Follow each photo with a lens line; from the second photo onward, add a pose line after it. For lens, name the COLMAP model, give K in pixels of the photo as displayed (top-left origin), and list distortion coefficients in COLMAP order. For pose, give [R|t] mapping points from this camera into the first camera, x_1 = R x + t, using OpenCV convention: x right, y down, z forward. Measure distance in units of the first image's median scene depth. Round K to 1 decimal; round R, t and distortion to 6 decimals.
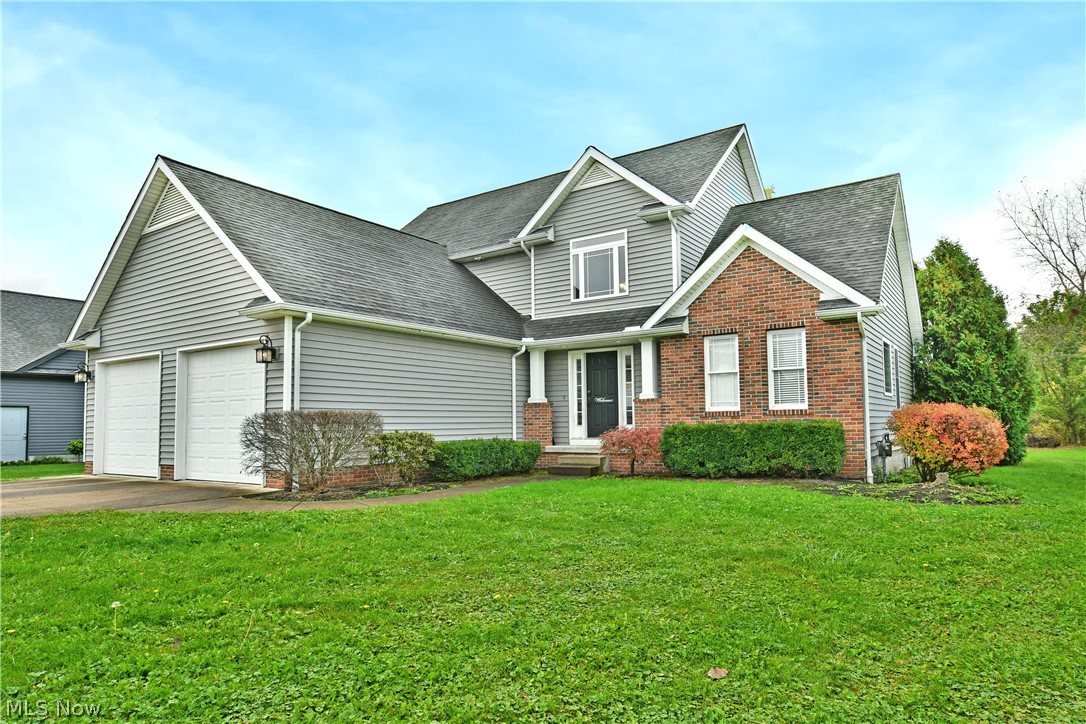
lens RADIAL K [[658.1, 0, 538.7], [0, 658.1, 358.2], [0, 0, 1]] dist [-0.014354, -0.005182]
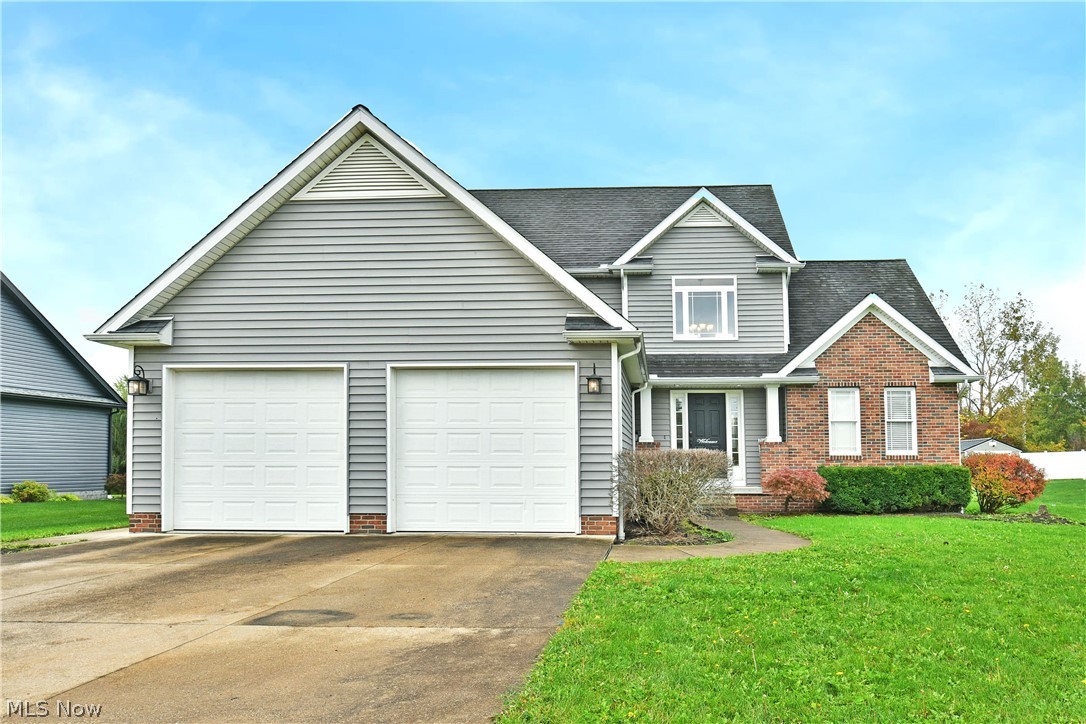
lens RADIAL K [[806.2, 0, 543.5], [0, 806.2, 387.6], [0, 0, 1]] dist [-0.003384, -0.001693]
pose [[0.849897, 0.060603, 0.523453, -0.866992], [-0.064713, 0.997849, -0.010455, 0.012118], [-0.522961, -0.024989, 0.851990, 0.090219]]
